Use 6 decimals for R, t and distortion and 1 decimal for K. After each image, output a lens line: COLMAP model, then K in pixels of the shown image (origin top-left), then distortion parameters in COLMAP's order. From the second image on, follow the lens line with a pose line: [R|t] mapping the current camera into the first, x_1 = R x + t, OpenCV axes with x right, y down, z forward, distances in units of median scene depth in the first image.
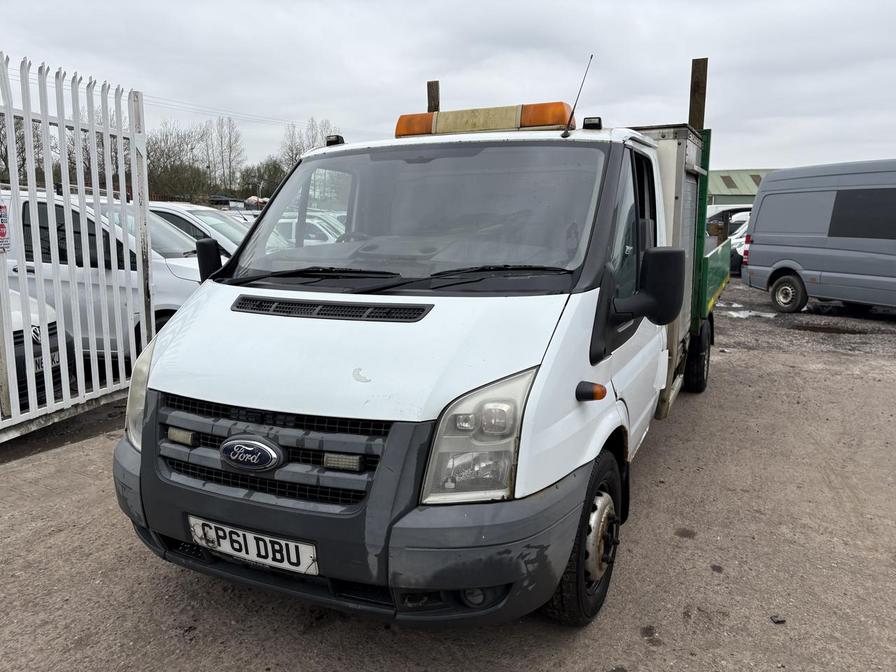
lens RADIAL K [[681.9, 0, 455.1], [0, 681.9, 340.0], [0, 0, 1]] dist [0.042974, -0.035808]
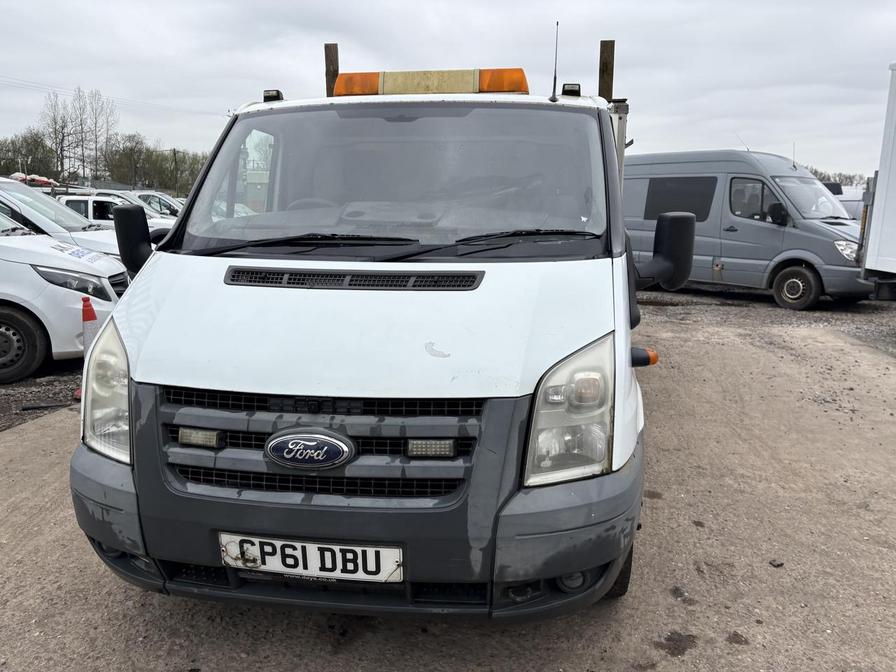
lens RADIAL K [[681.9, 0, 454.3], [0, 681.9, 327.3], [0, 0, 1]] dist [0.042974, -0.035808]
pose [[0.958640, -0.039211, 0.281908, -0.309376], [0.038594, 0.999225, 0.007742, 0.014052], [-0.281993, 0.003458, 0.959410, 0.122993]]
